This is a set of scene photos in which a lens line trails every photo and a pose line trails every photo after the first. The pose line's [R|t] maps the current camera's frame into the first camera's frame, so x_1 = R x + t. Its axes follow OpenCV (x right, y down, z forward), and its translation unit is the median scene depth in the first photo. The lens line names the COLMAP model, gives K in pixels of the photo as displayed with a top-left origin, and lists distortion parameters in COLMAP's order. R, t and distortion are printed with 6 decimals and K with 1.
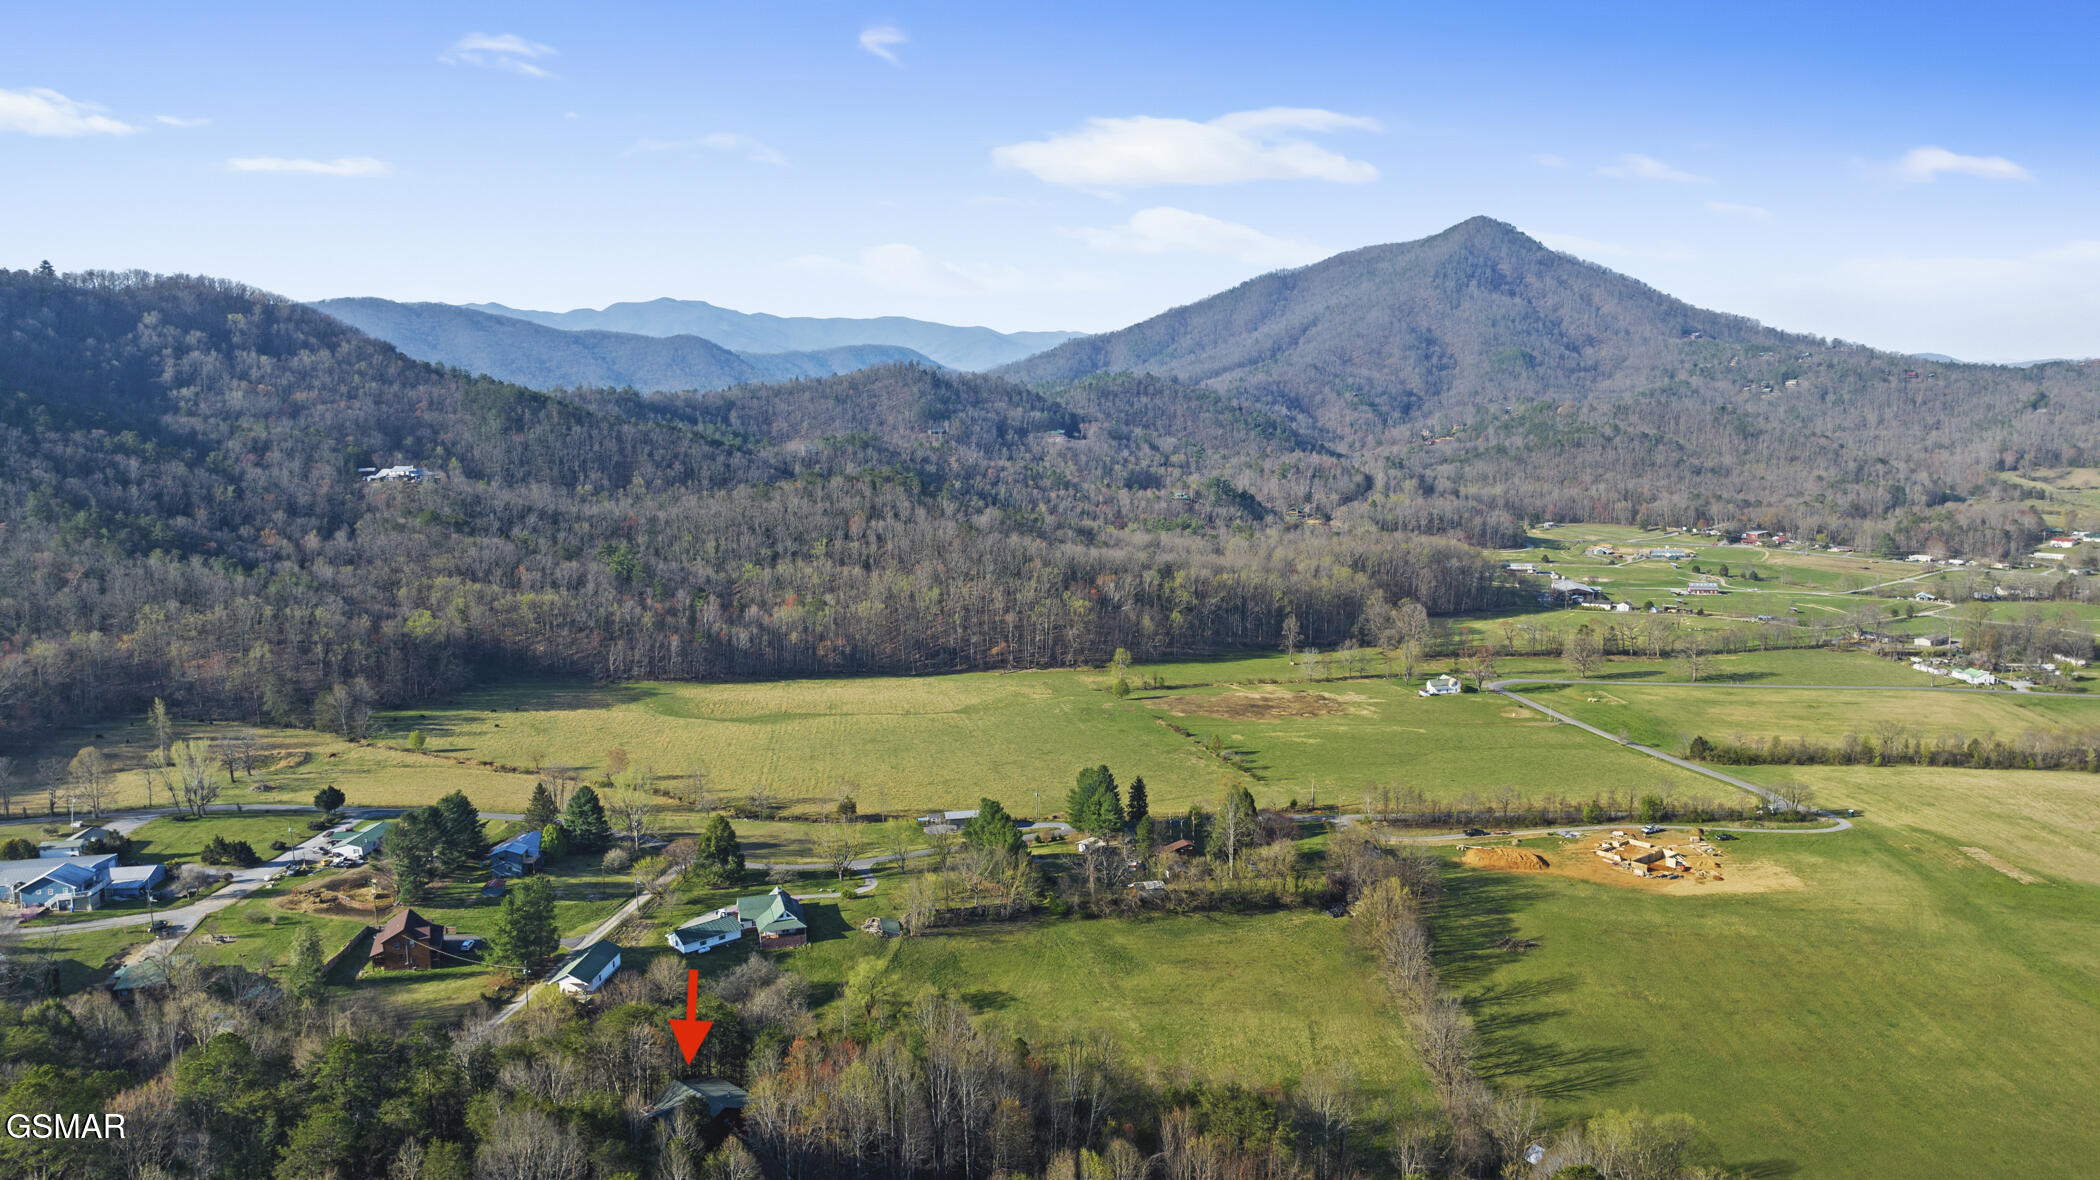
lens RADIAL K [[1455.8, 0, 1050.0], [0, 1455.8, 590.0], [0, 0, 1]] dist [-0.000978, -0.045968]
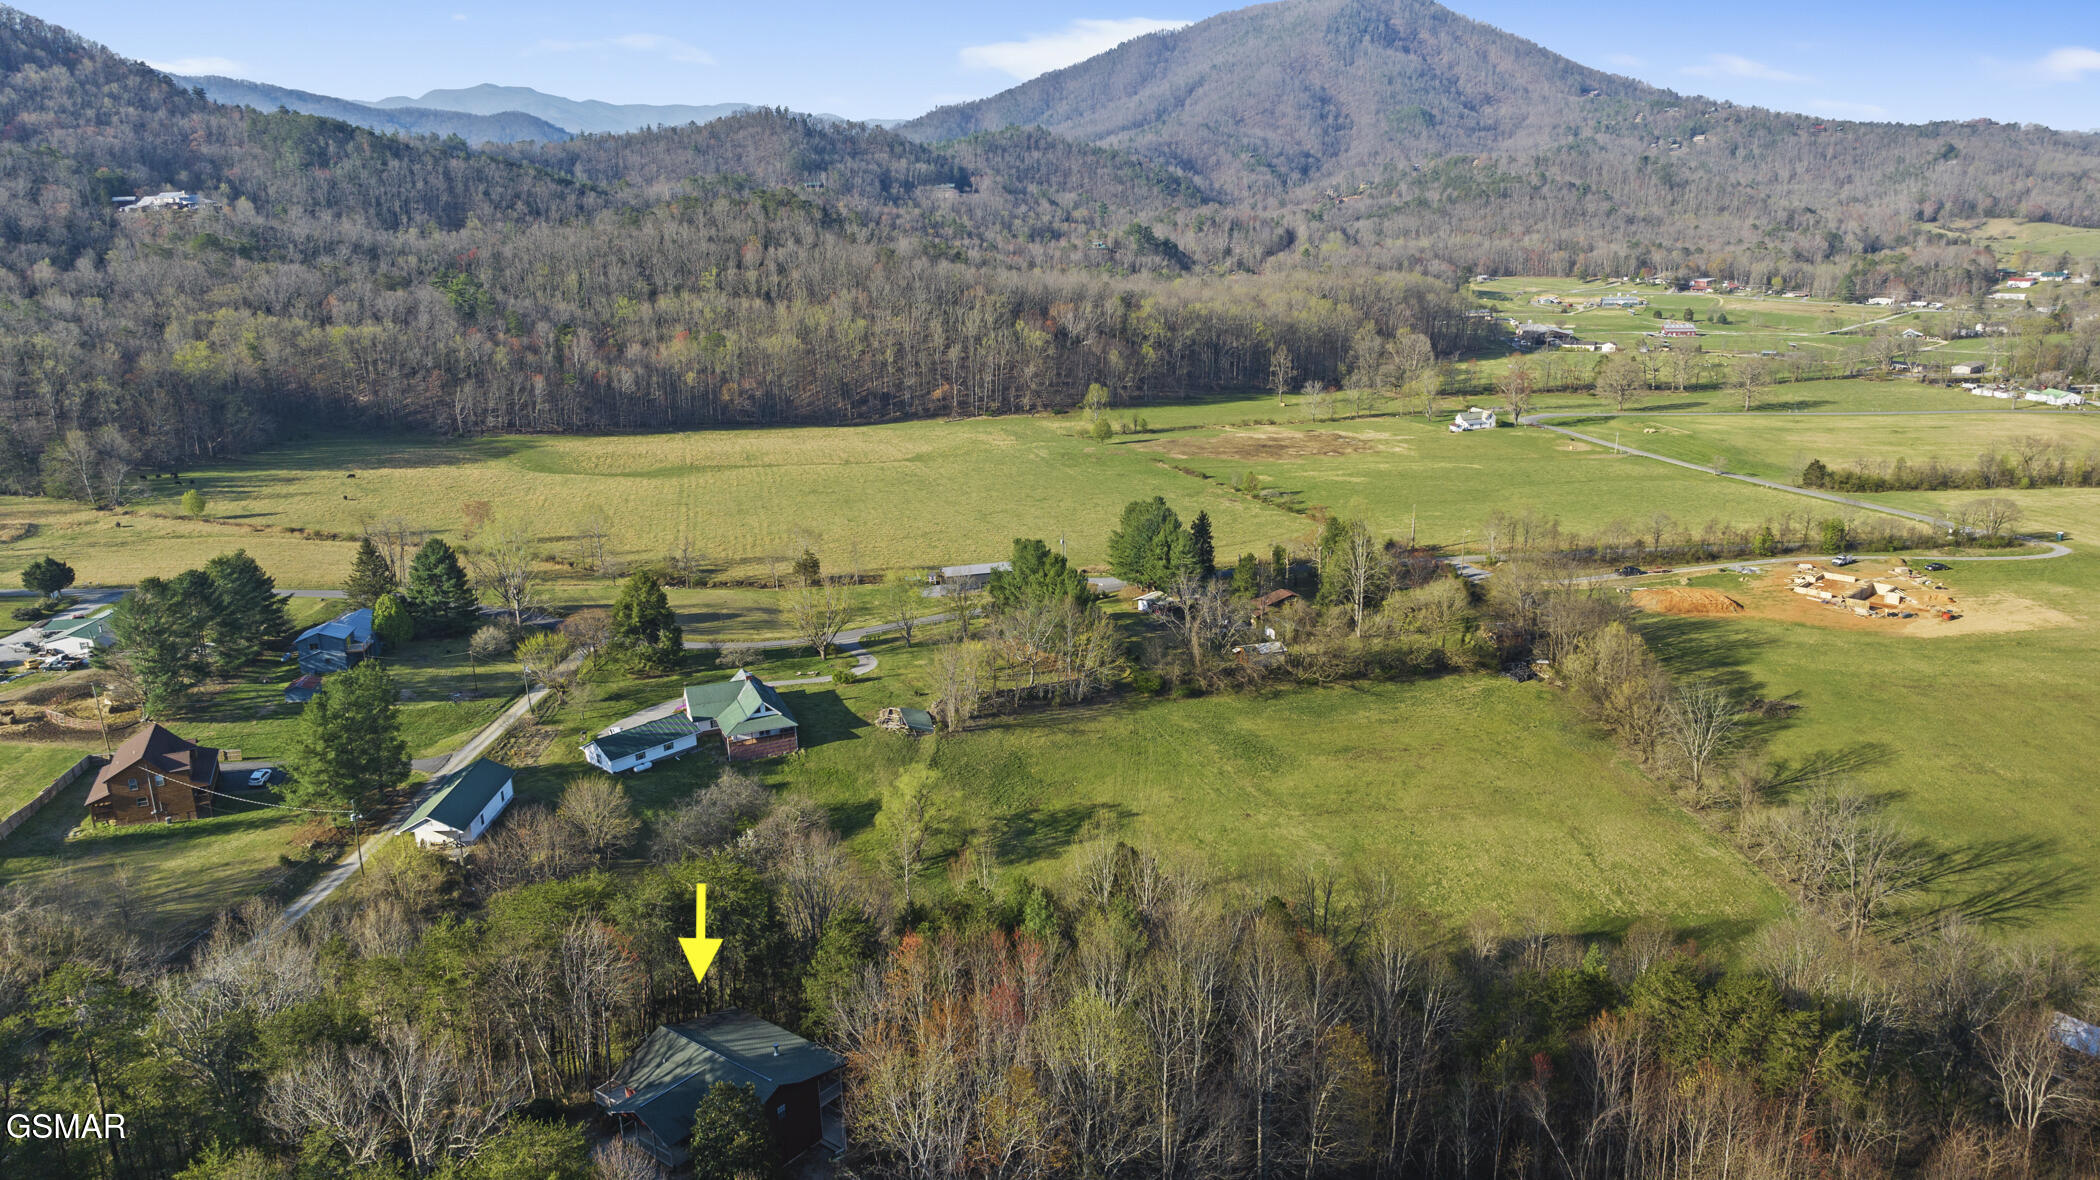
lens RADIAL K [[1475.1, 0, 1050.0], [0, 1475.1, 590.0], [0, 0, 1]] dist [-0.037738, 0.041264]
pose [[0.995485, -0.035828, 0.087900, -0.051307], [0.023481, 0.990199, 0.137675, 0.038413], [-0.091971, -0.134990, 0.986569, 0.159720]]
